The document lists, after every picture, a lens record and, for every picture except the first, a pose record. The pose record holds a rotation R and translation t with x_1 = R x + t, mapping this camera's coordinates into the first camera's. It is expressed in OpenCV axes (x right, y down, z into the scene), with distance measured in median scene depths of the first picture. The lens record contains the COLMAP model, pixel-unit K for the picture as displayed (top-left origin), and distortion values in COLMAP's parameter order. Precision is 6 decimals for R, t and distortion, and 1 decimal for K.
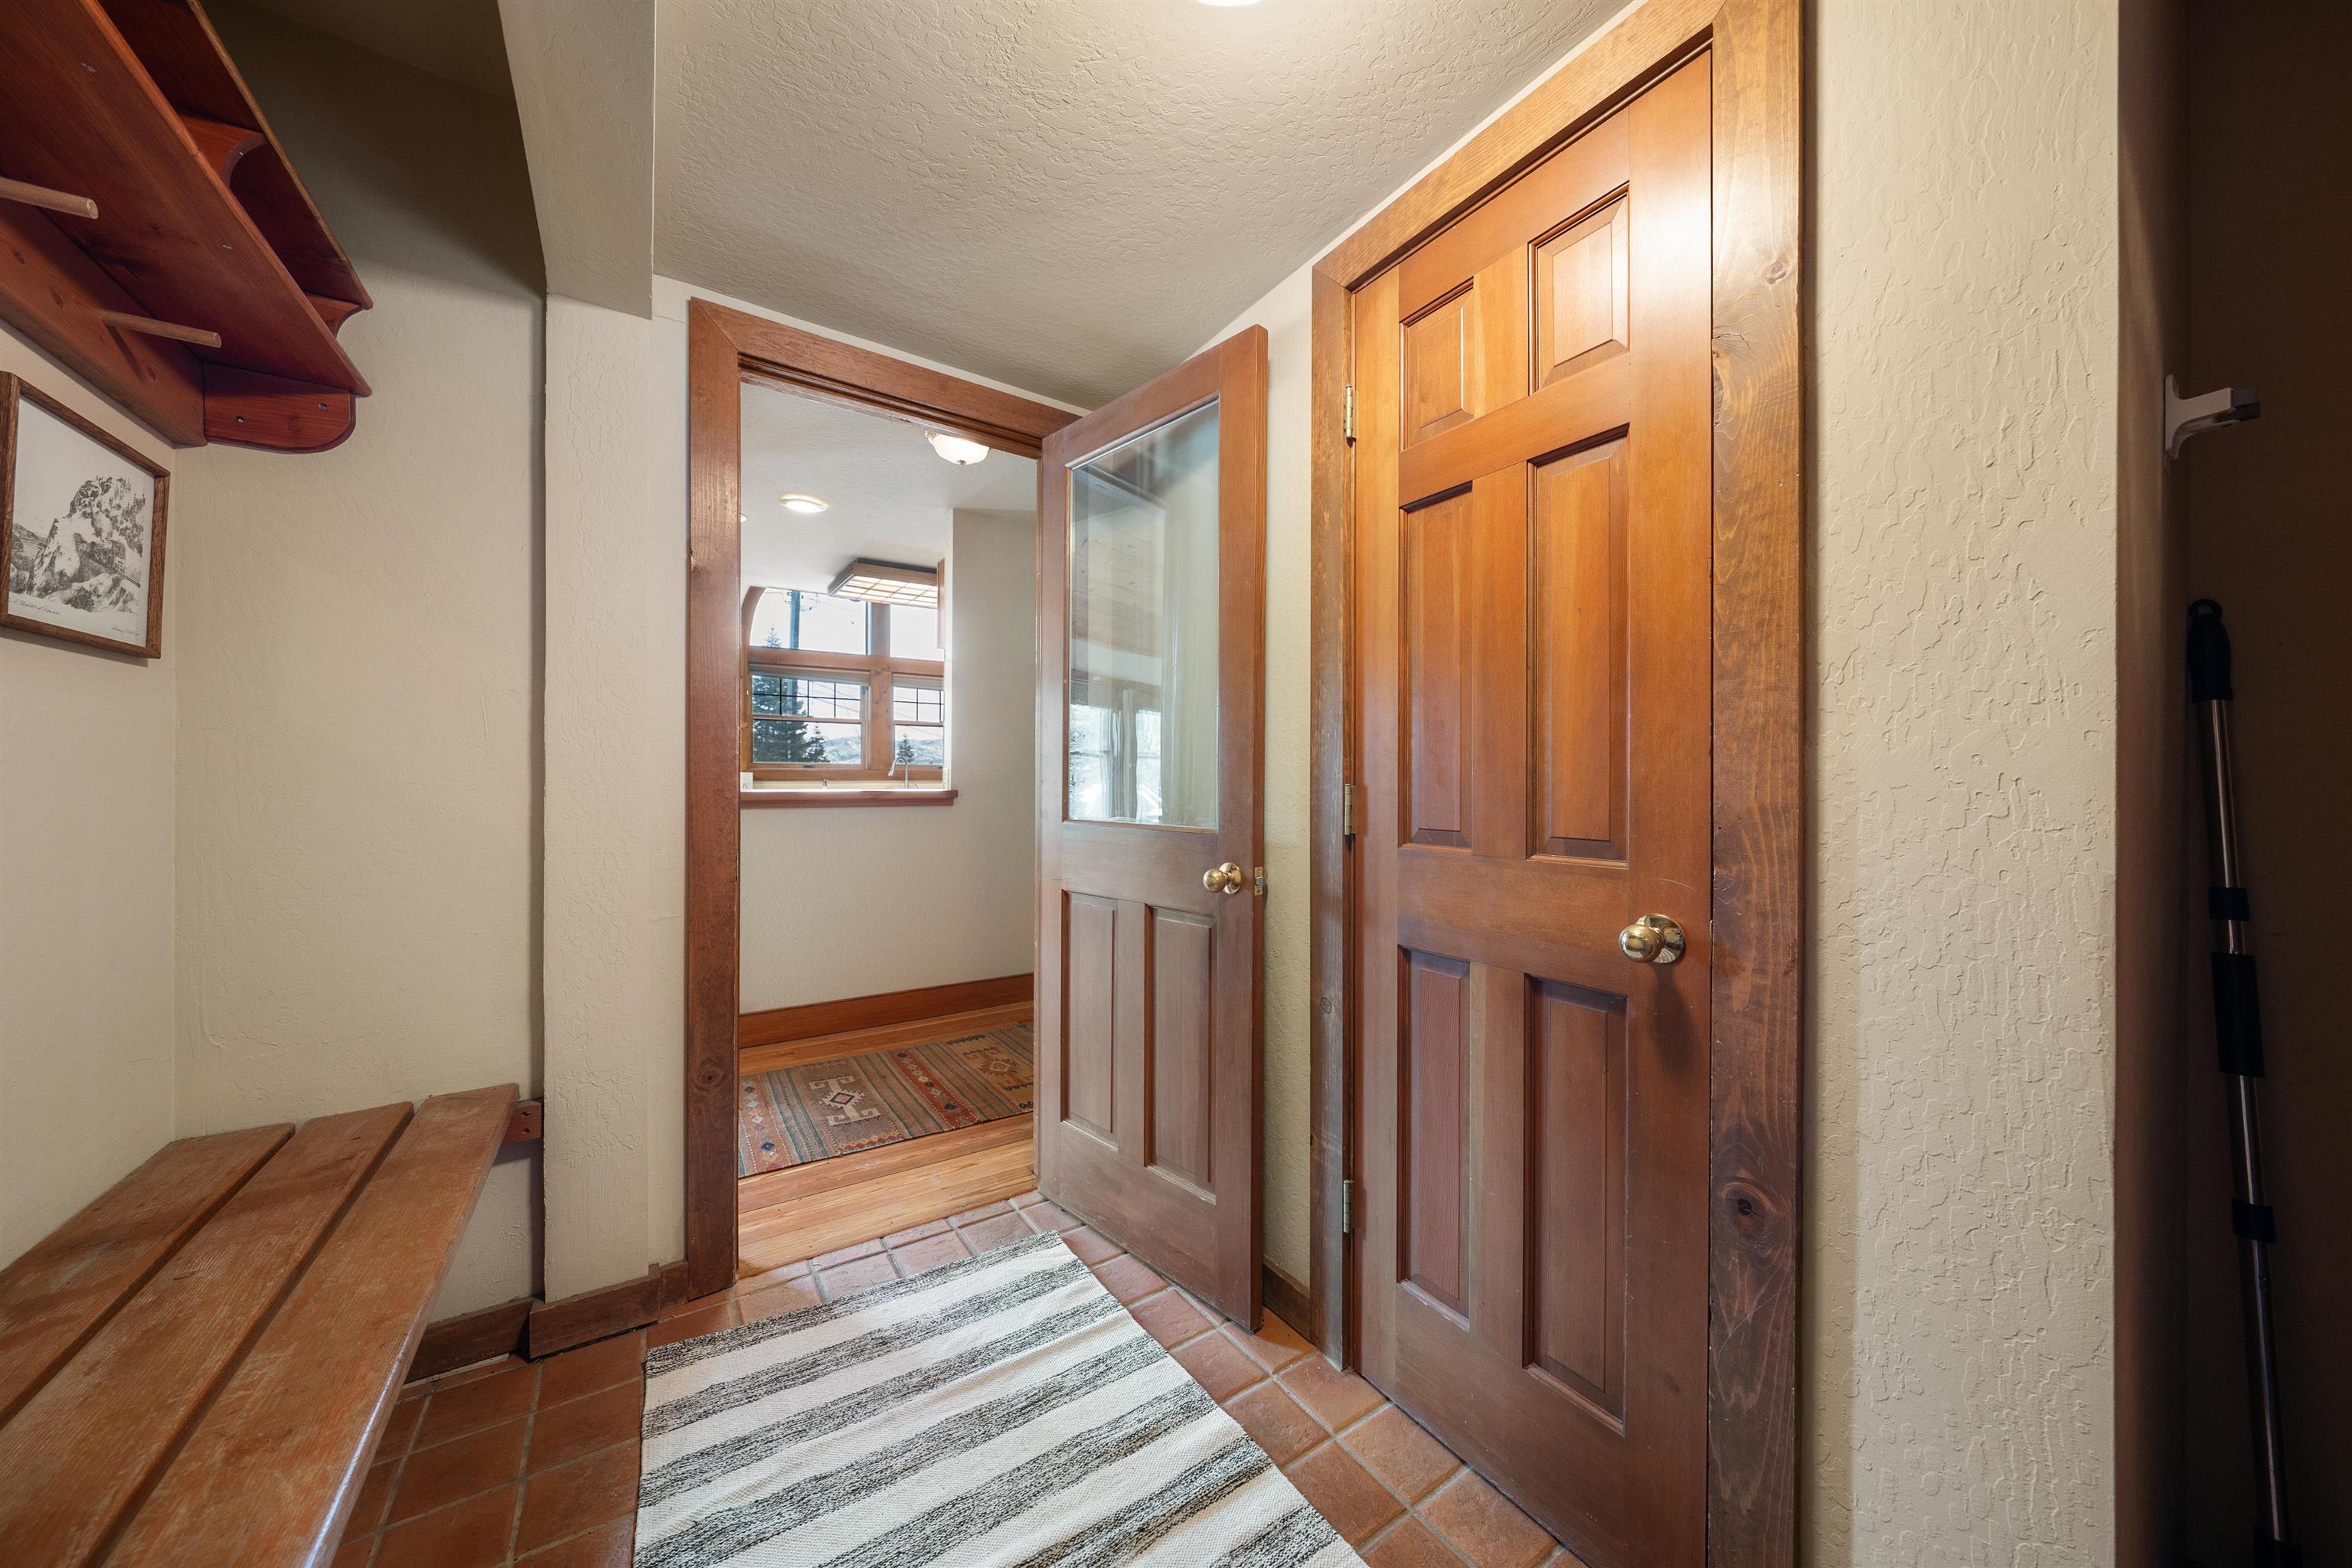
lens RADIAL K [[795.0, 0, 1178.2], [0, 795.0, 783.3], [0, 0, 1]] dist [-0.009007, -0.000126]
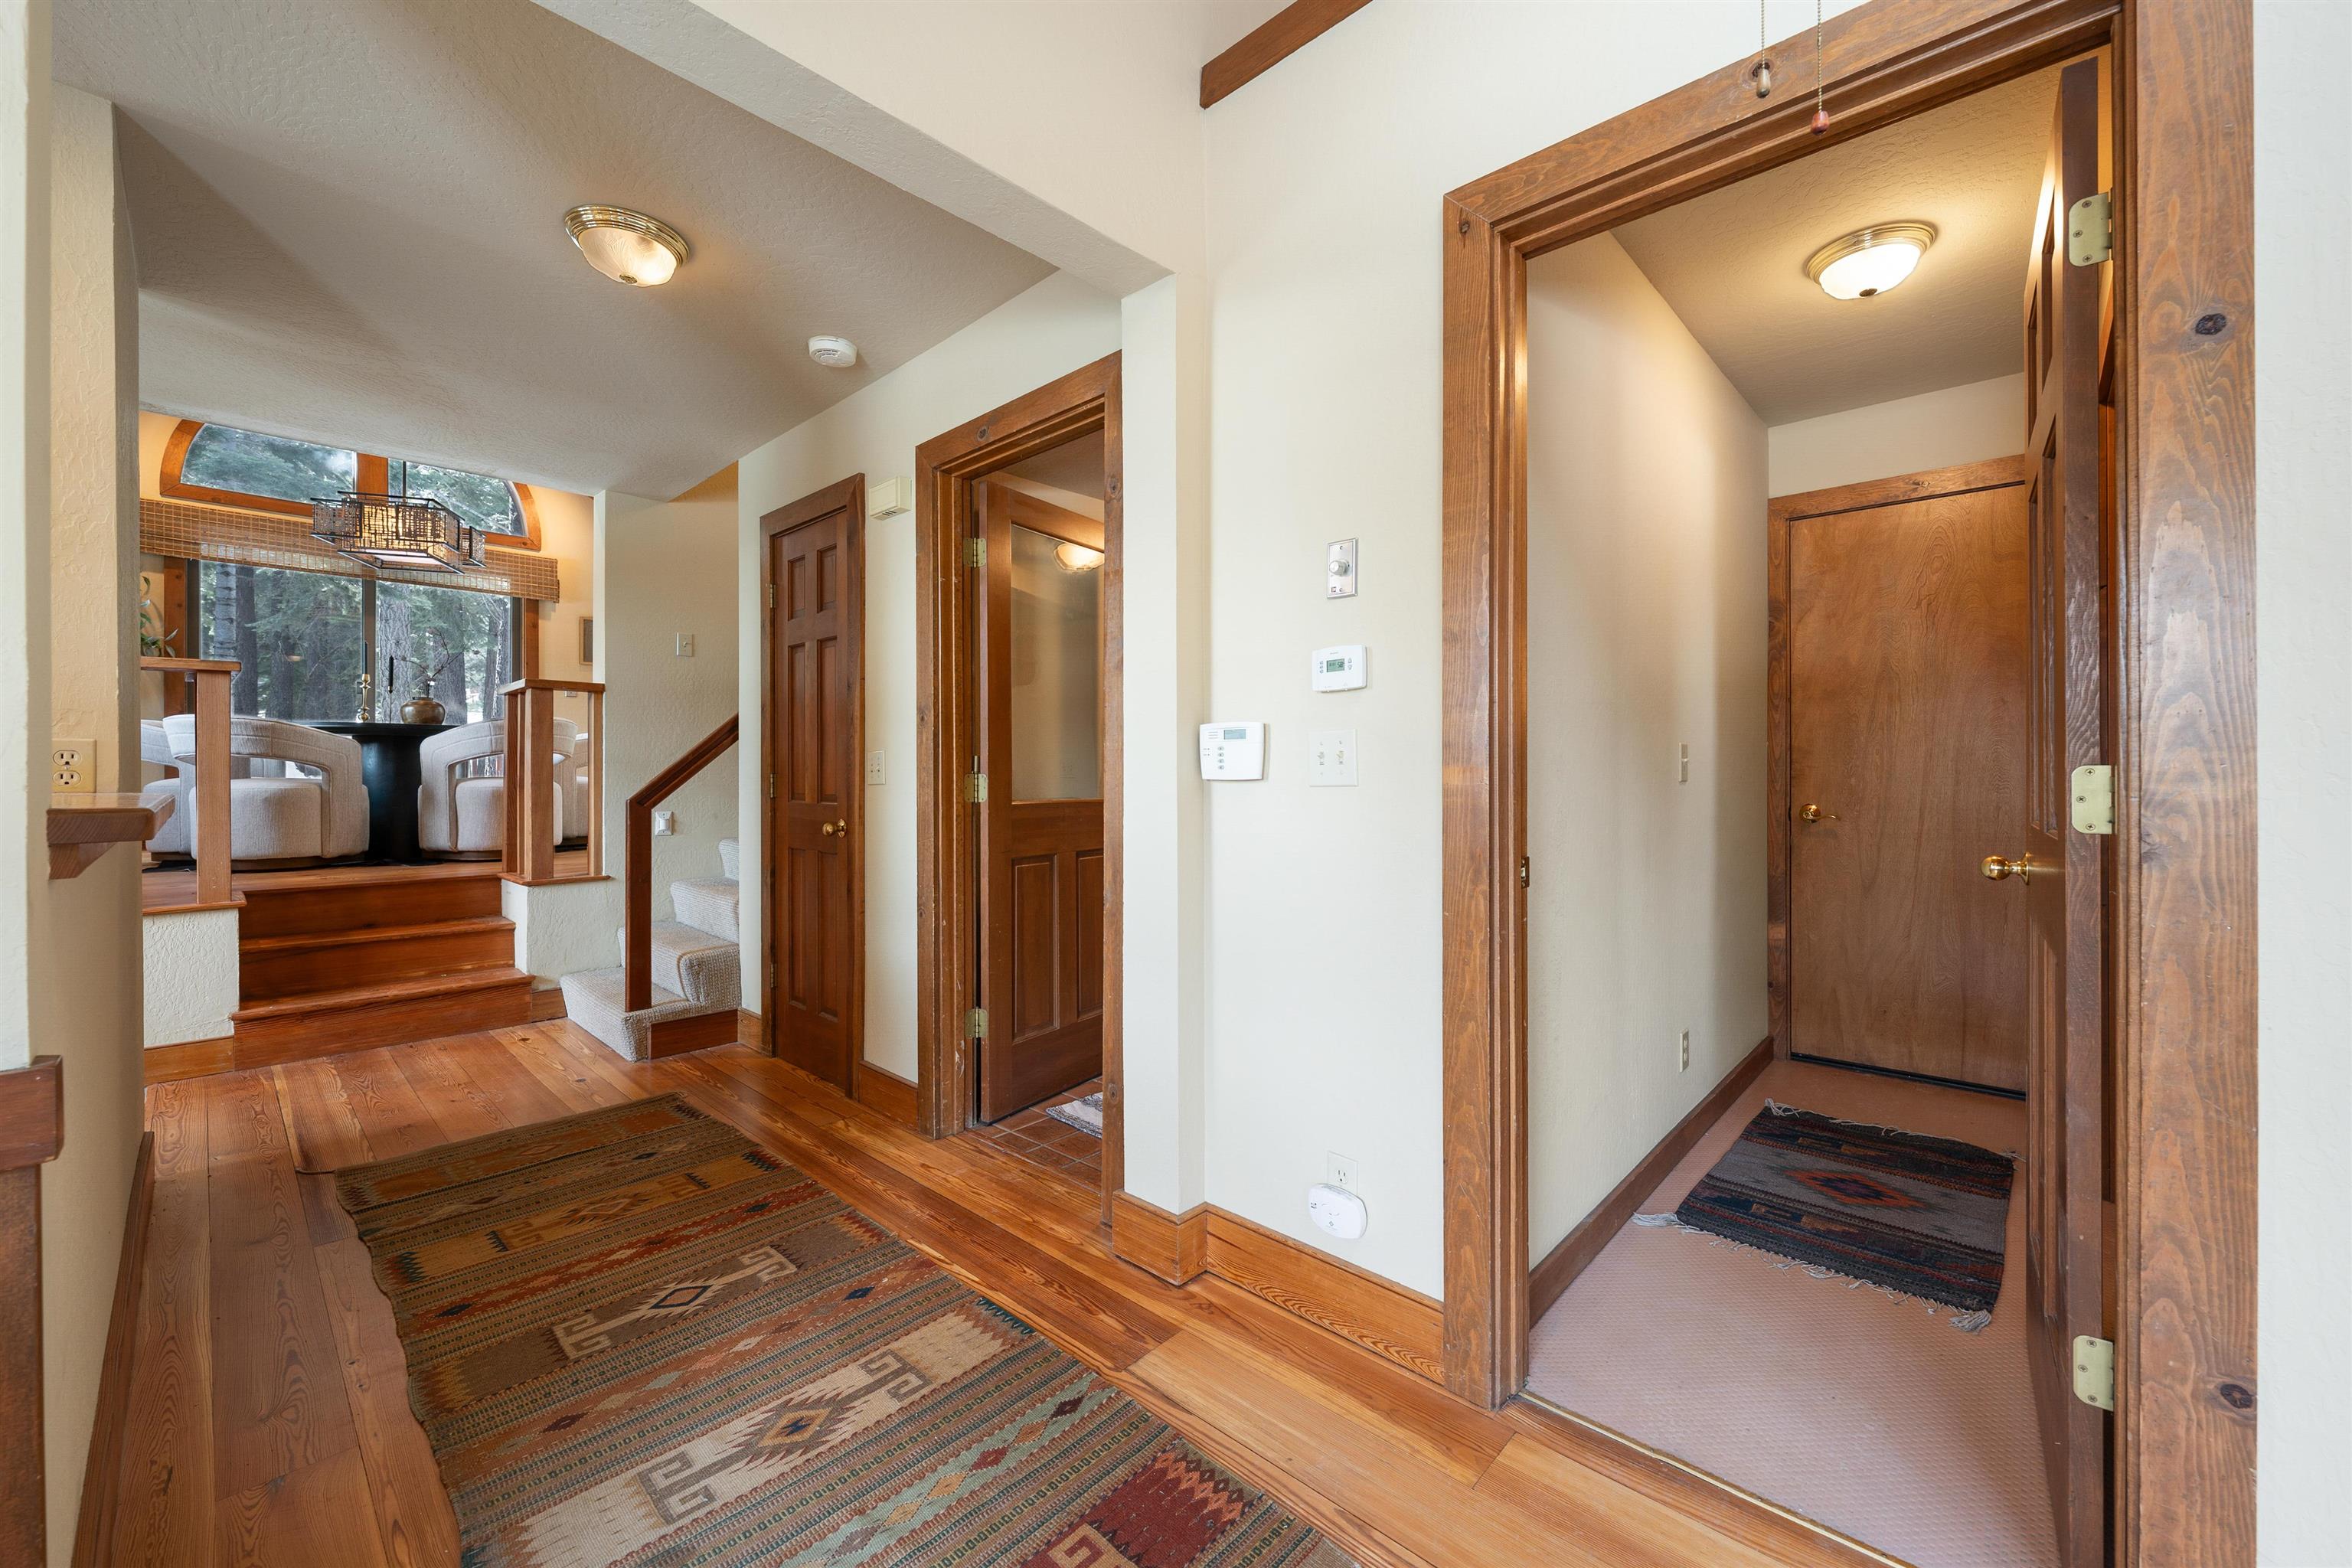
lens RADIAL K [[918.4, 0, 1173.6], [0, 918.4, 779.5], [0, 0, 1]] dist [-0.001081, -0.000051]
pose [[-0.219328, -0.001384, 0.975650, -1.150016], [0.001959, 0.999996, 0.001859, -0.001374], [-0.975649, 0.002319, -0.219324, 0.753788]]
